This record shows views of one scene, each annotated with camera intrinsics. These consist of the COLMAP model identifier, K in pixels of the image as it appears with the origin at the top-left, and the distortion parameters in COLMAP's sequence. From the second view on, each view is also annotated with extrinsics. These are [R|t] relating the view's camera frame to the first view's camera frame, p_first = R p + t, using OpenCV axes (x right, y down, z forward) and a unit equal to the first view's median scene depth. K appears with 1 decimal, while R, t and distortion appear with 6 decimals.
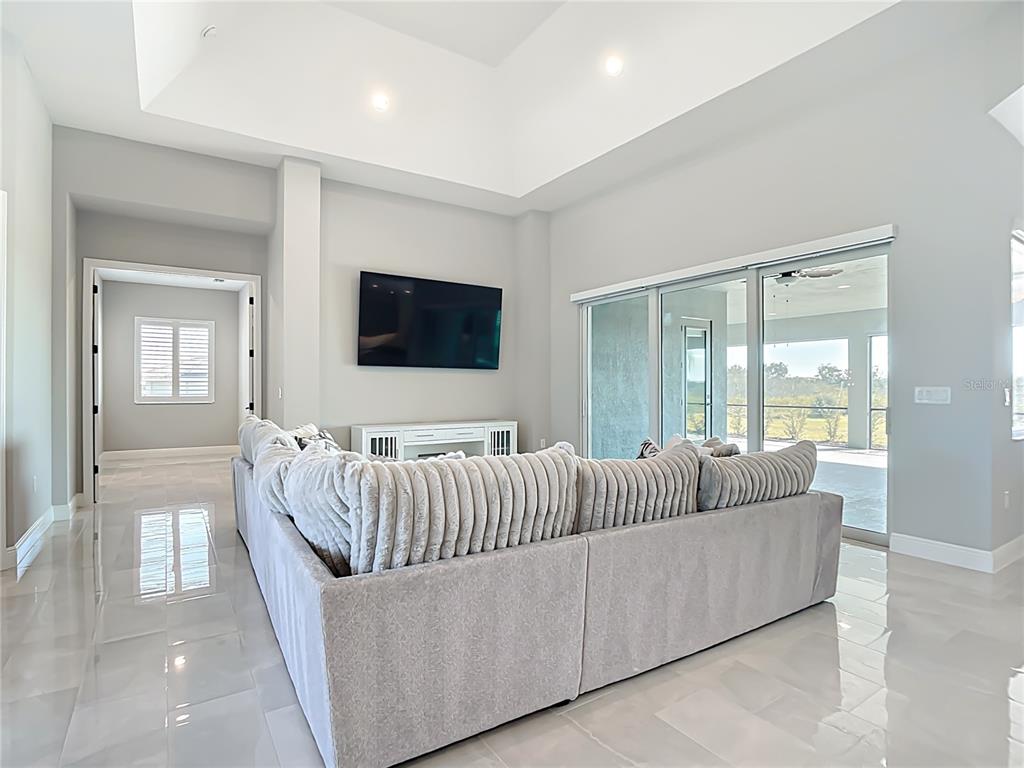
lens RADIAL K [[536.9, 0, 515.2], [0, 536.9, 388.6], [0, 0, 1]] dist [-0.031955, 0.010675]
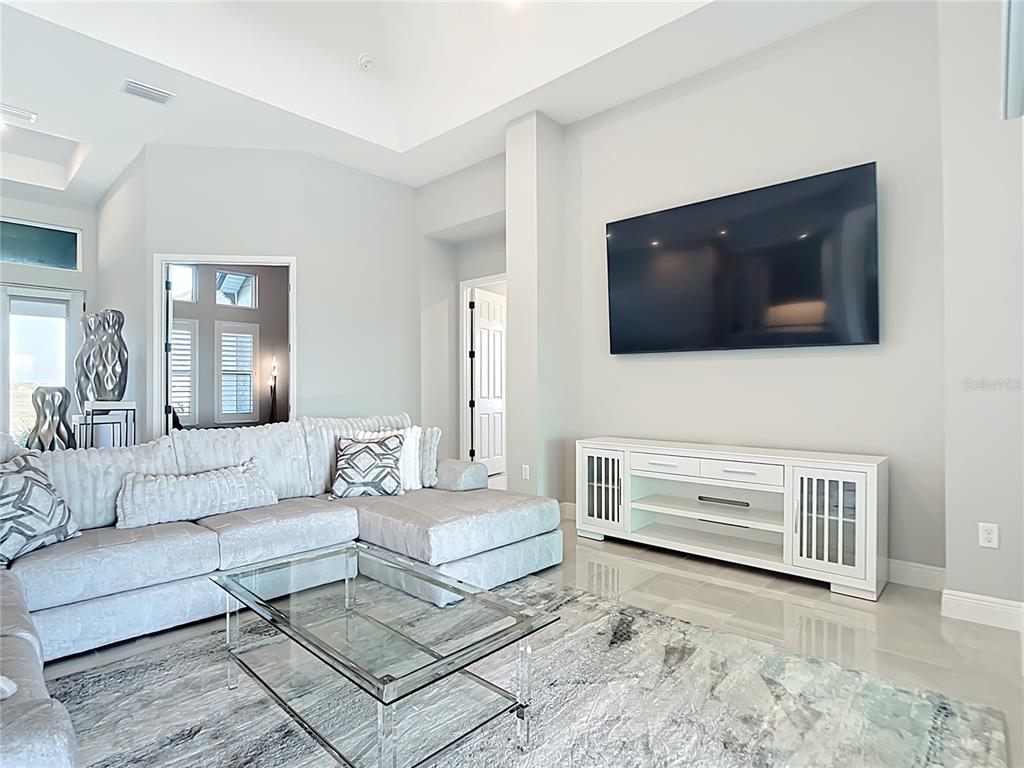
lens RADIAL K [[536.9, 0, 512.3], [0, 536.9, 387.3], [0, 0, 1]] dist [-0.031955, 0.010675]
pose [[0.237582, -0.001439, -0.971367, 0.343387], [0.001743, 0.999998, -0.001055, 0.001992], [0.971366, -0.001442, 0.237584, 0.631831]]
